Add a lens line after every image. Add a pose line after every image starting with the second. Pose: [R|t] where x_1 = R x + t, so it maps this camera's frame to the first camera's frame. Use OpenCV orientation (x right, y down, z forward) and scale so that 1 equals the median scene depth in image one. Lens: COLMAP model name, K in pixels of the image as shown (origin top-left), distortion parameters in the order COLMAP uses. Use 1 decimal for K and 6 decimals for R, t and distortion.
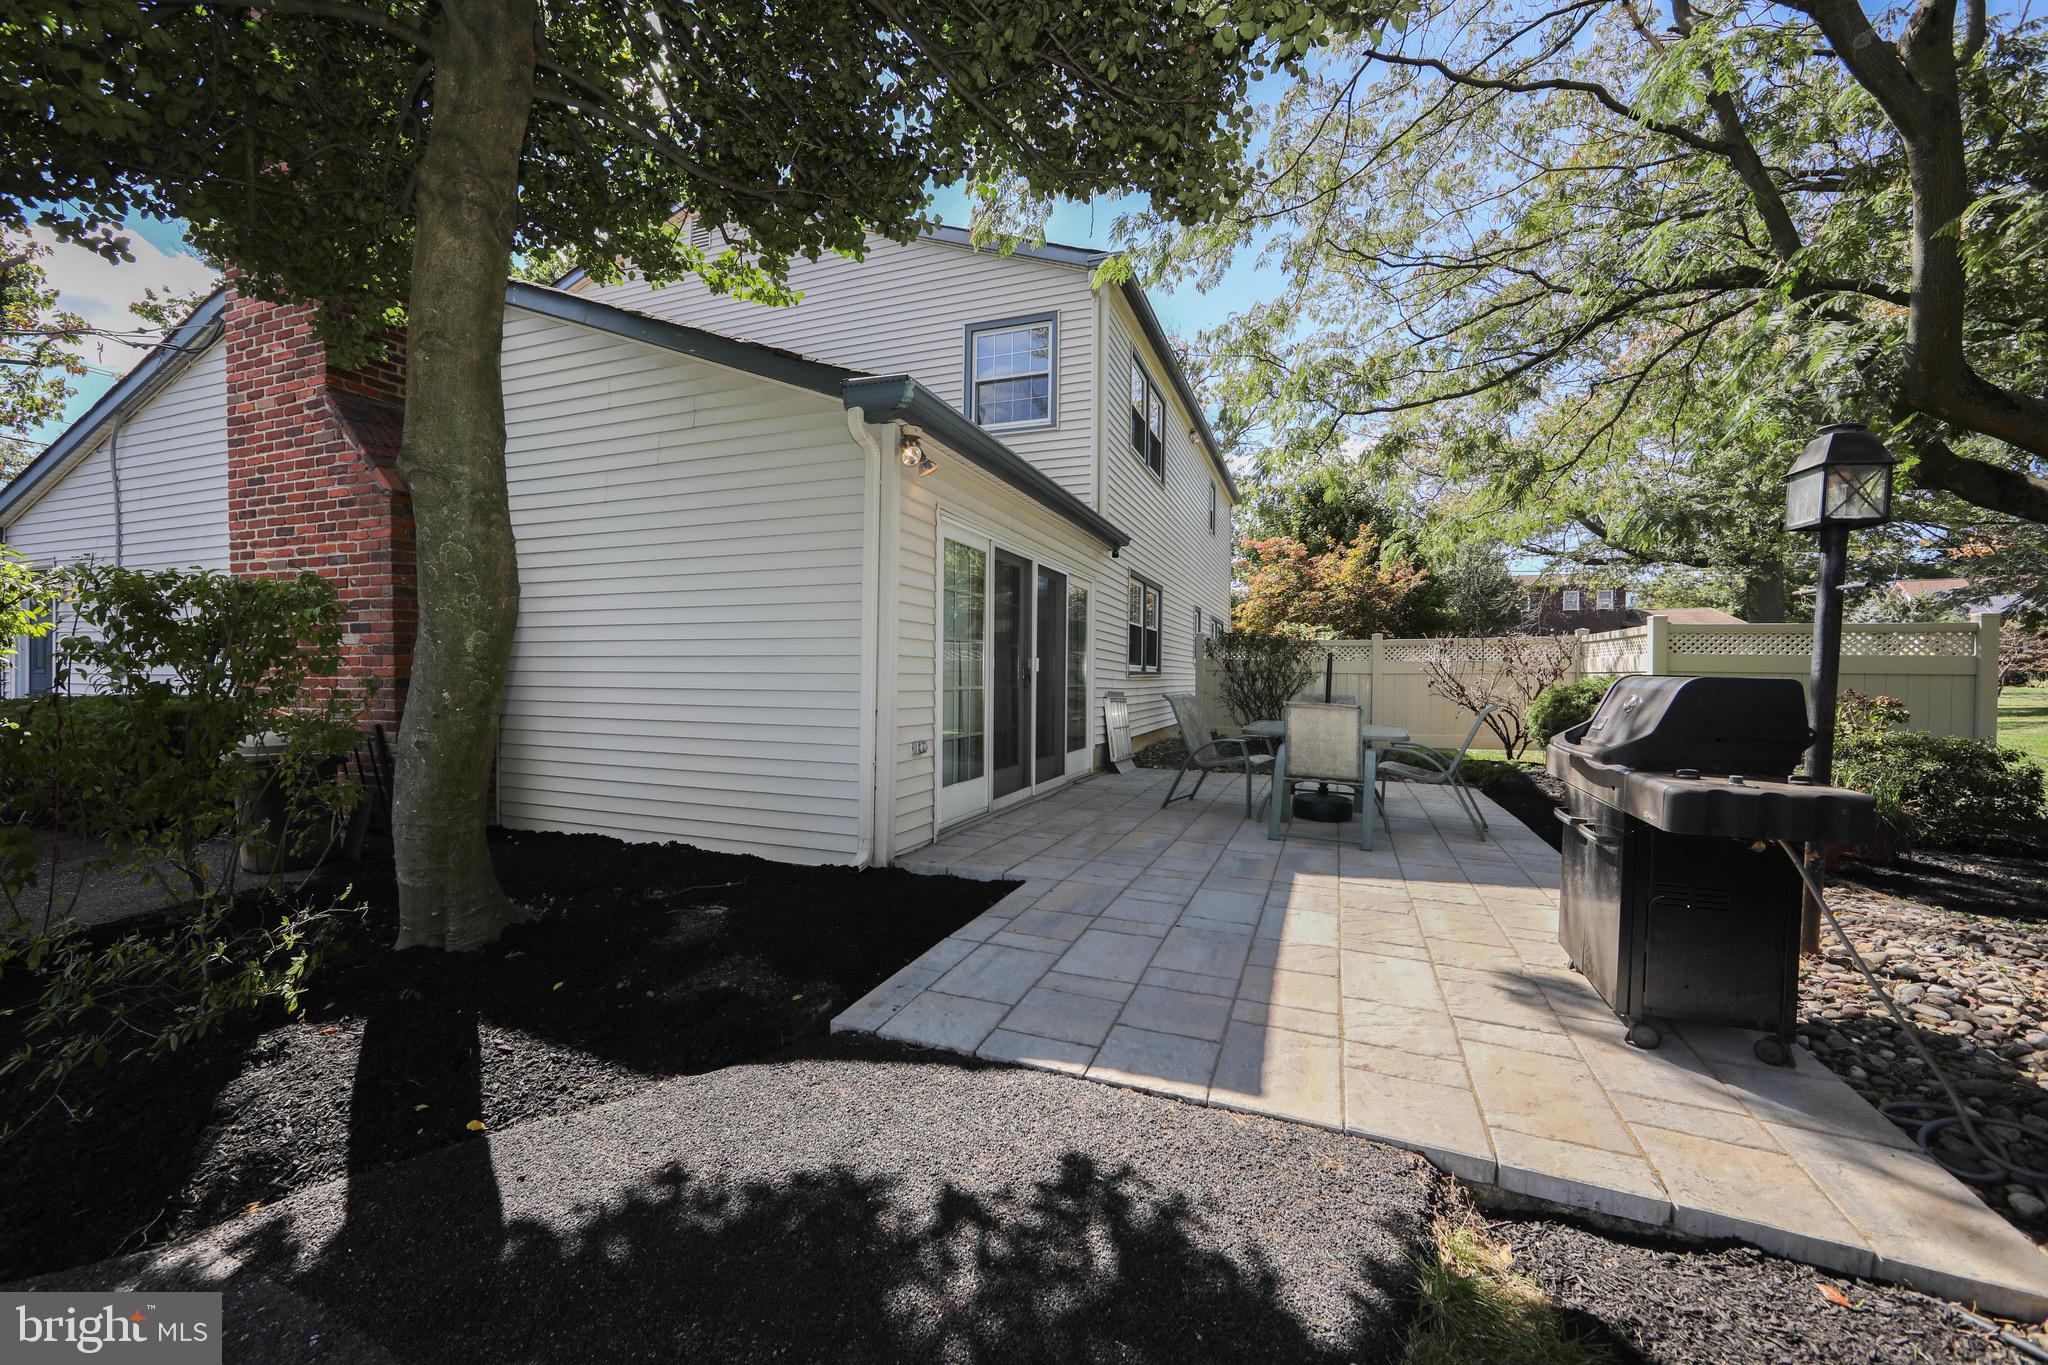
lens RADIAL K [[806.6, 0, 1026.6], [0, 806.6, 682.8], [0, 0, 1]] dist [-0.010343, -0.000153]
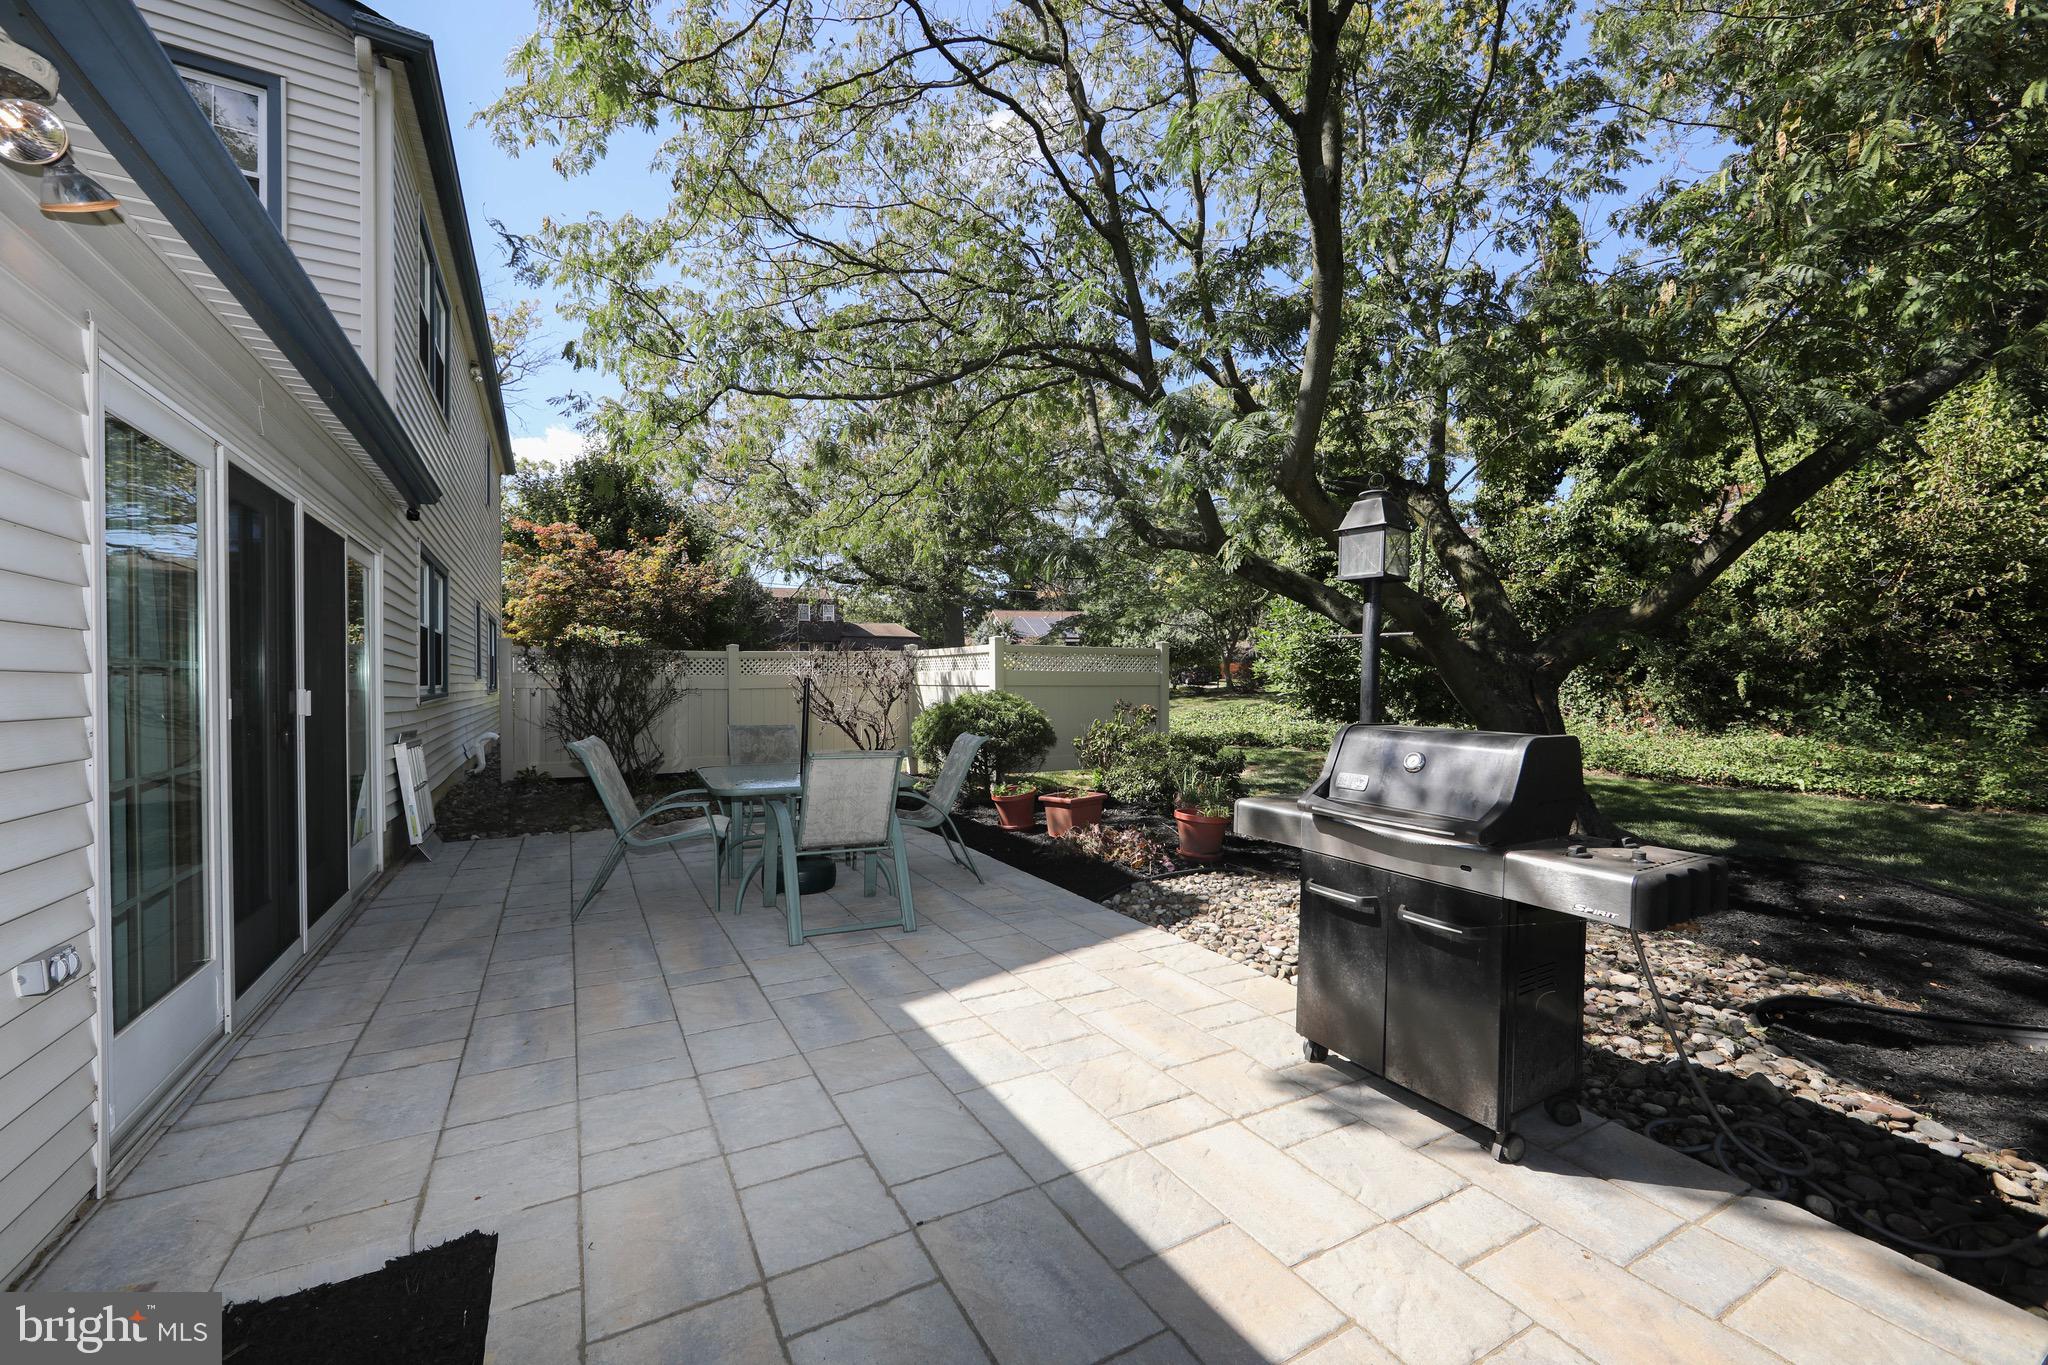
lens RADIAL K [[806.6, 0, 1008.5], [0, 806.6, 678.6], [0, 0, 1]] dist [-0.010343, -0.000153]
pose [[0.643423, -0.010771, 0.765435, -0.067403], [0.016479, 0.999864, 0.000217, -0.022315], [-0.765333, 0.012474, 0.643513, 0.227878]]
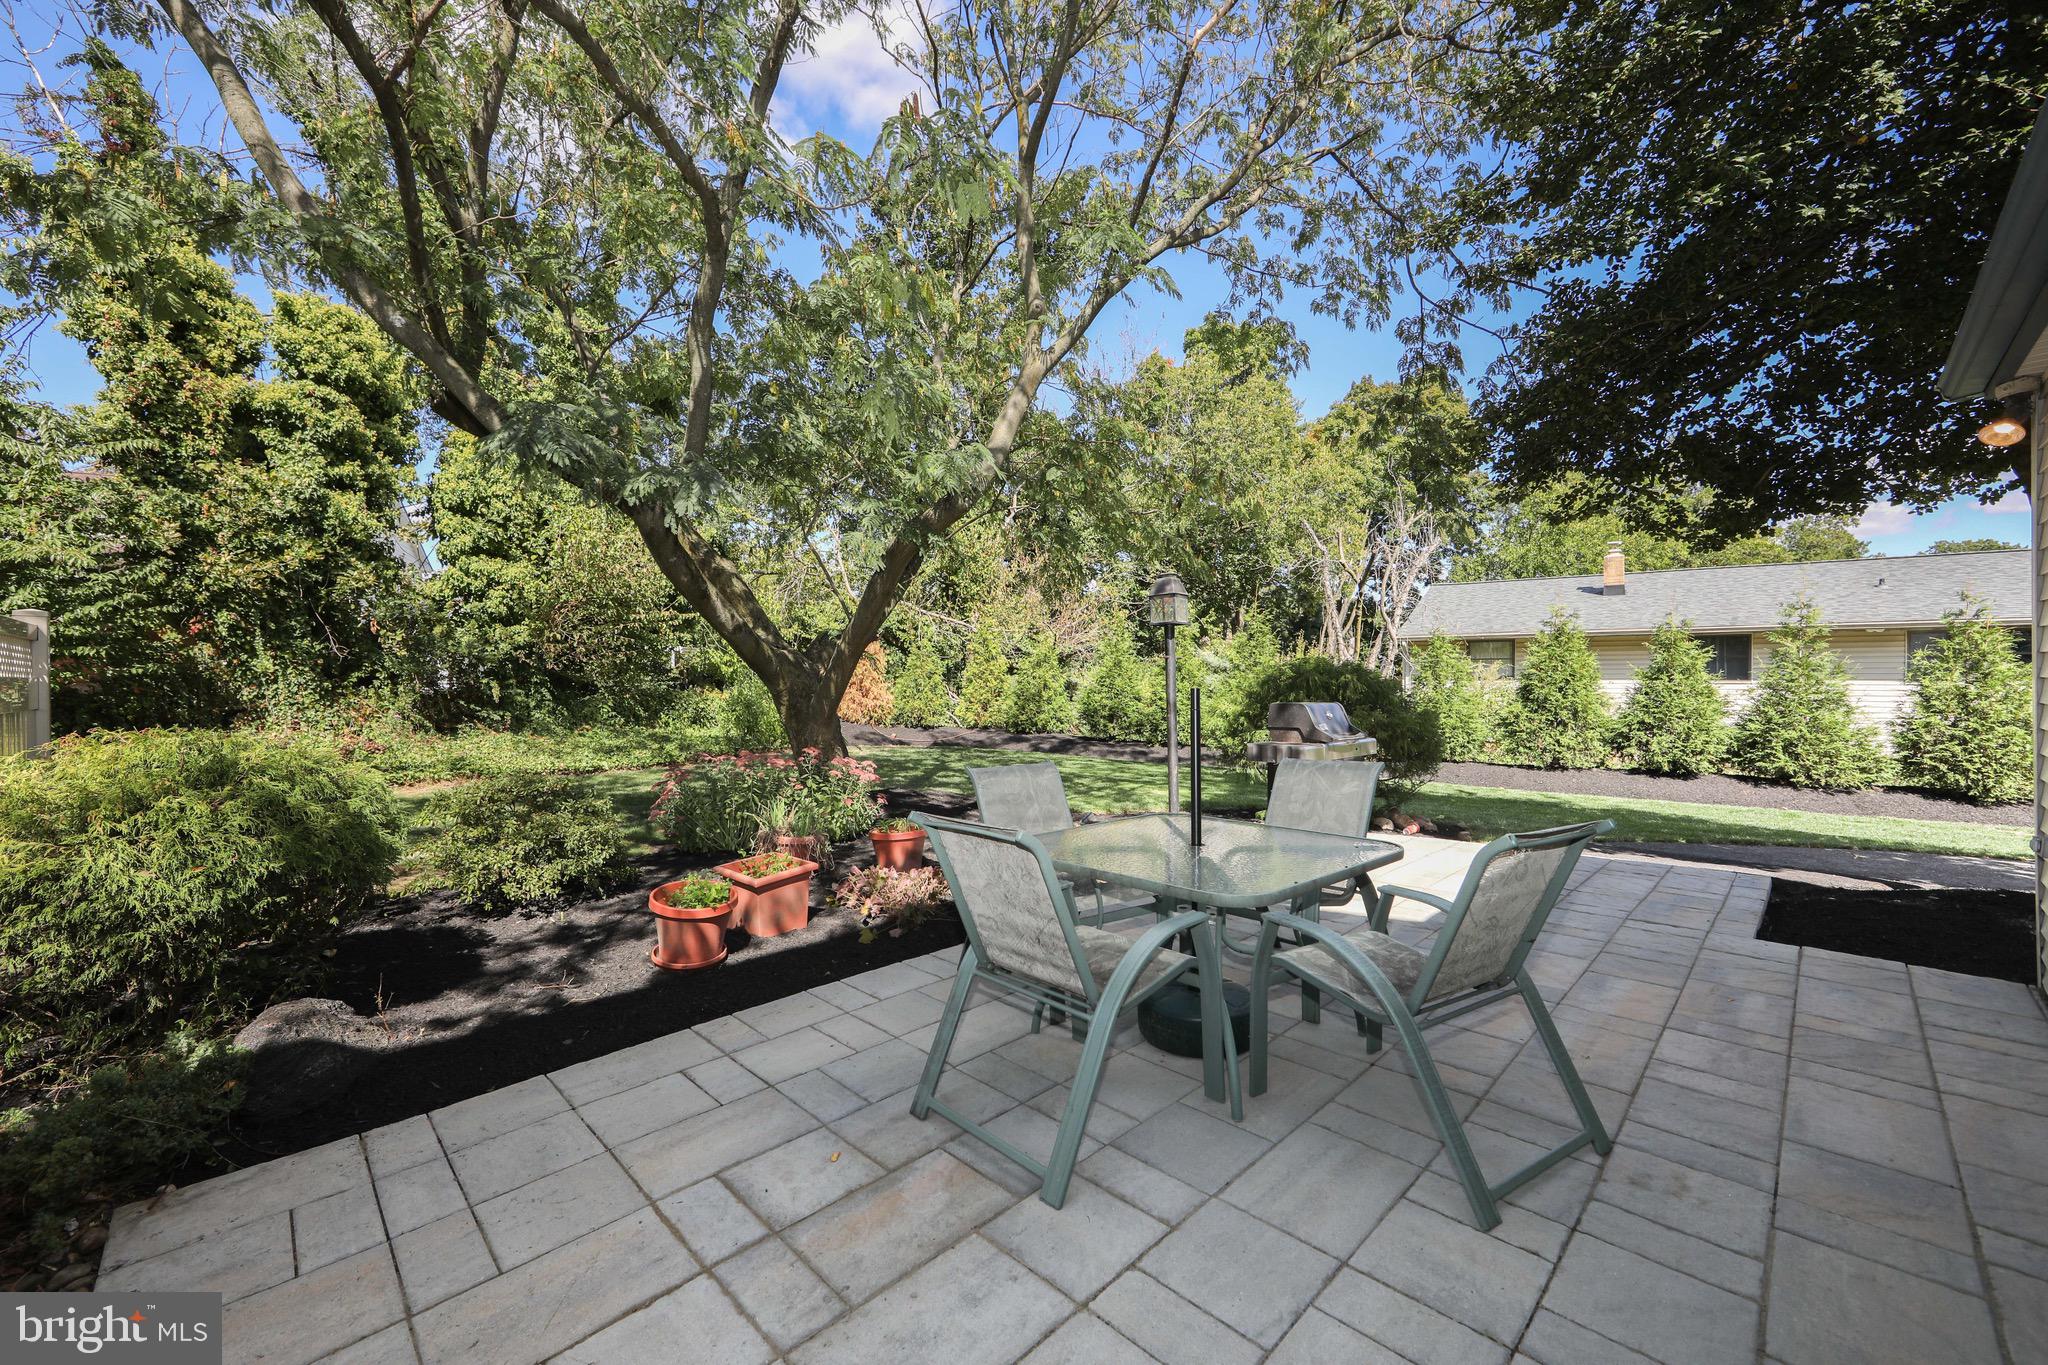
lens RADIAL K [[806.6, 0, 1017.0], [0, 806.6, 679.6], [0, 0, 1]] dist [-0.010343, -0.000153]
pose [[-0.912143, -0.004939, 0.409842, 0.177246], [0.002983, 0.999821, 0.018686, -0.033489], [-0.409861, 0.018267, -0.911965, 0.975322]]
